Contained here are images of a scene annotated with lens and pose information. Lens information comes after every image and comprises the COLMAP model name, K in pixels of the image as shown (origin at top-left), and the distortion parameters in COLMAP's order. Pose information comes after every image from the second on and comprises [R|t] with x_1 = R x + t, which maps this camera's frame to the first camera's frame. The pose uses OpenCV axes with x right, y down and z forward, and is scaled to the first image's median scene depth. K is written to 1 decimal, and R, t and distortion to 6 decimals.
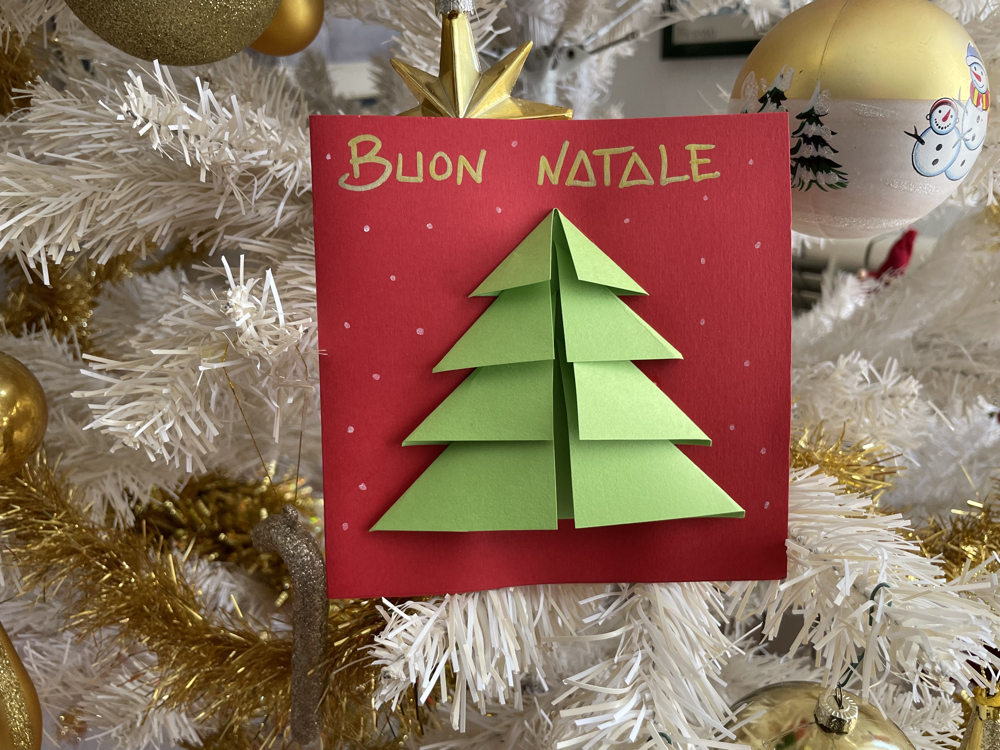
lens RADIAL K [[754.2, 0, 528.5], [0, 754.2, 373.1], [0, 0, 1]] dist [0.112902, -0.143311]
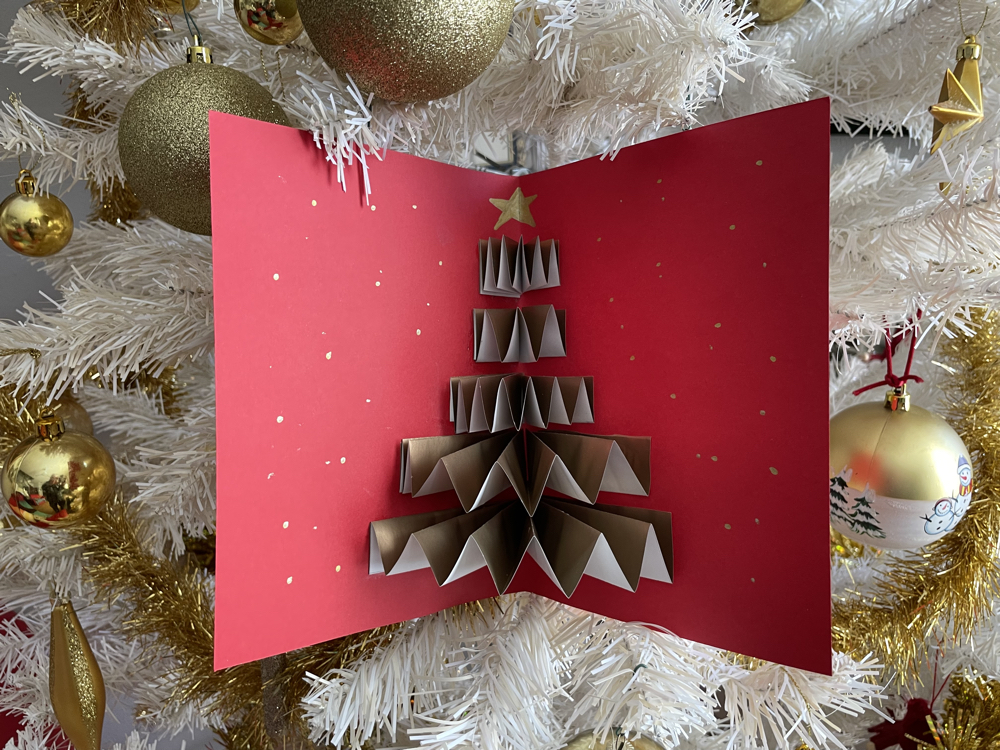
lens RADIAL K [[747.5, 0, 527.3], [0, 747.5, 379.4], [0, 0, 1]] dist [0.078370, -0.110465]
pose [[0.991088, 0.051732, -0.122753, 0.232330], [-0.054379, 0.998353, -0.018304, -0.121679], [0.121603, 0.024816, 0.992269, -0.231085]]
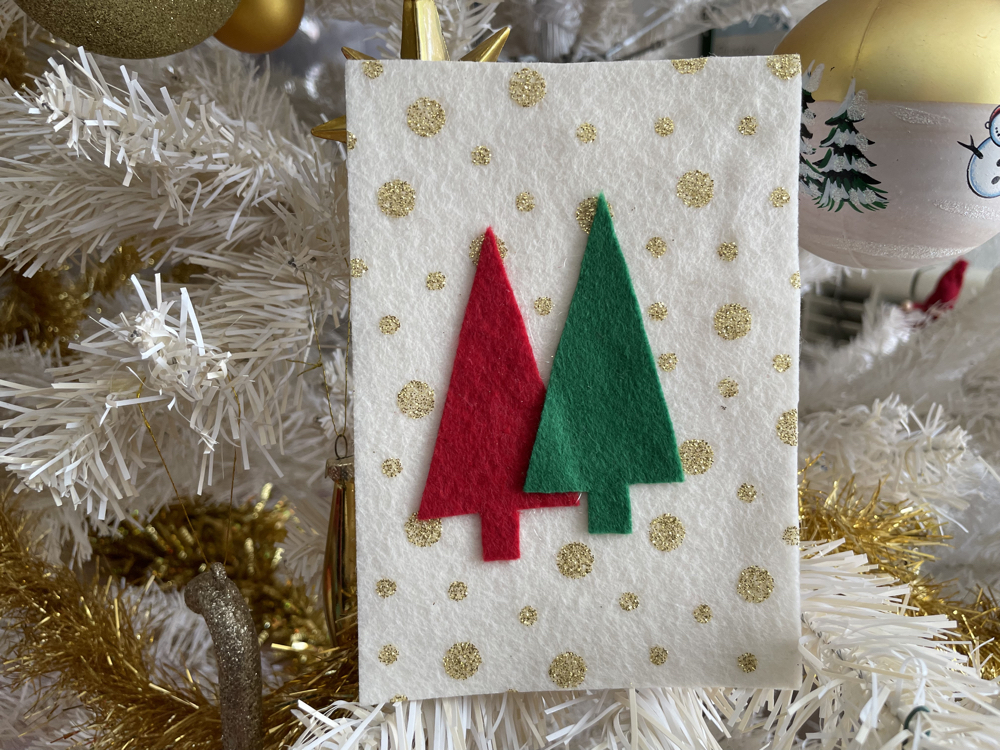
lens RADIAL K [[754.2, 0, 528.5], [0, 754.2, 373.1], [0, 0, 1]] dist [0.112902, -0.143311]
pose [[0.998355, 0.032339, -0.047342, 0.054144], [-0.033495, 0.999155, -0.023825, -0.023730], [0.046531, 0.025371, 0.998595, 0.116494]]
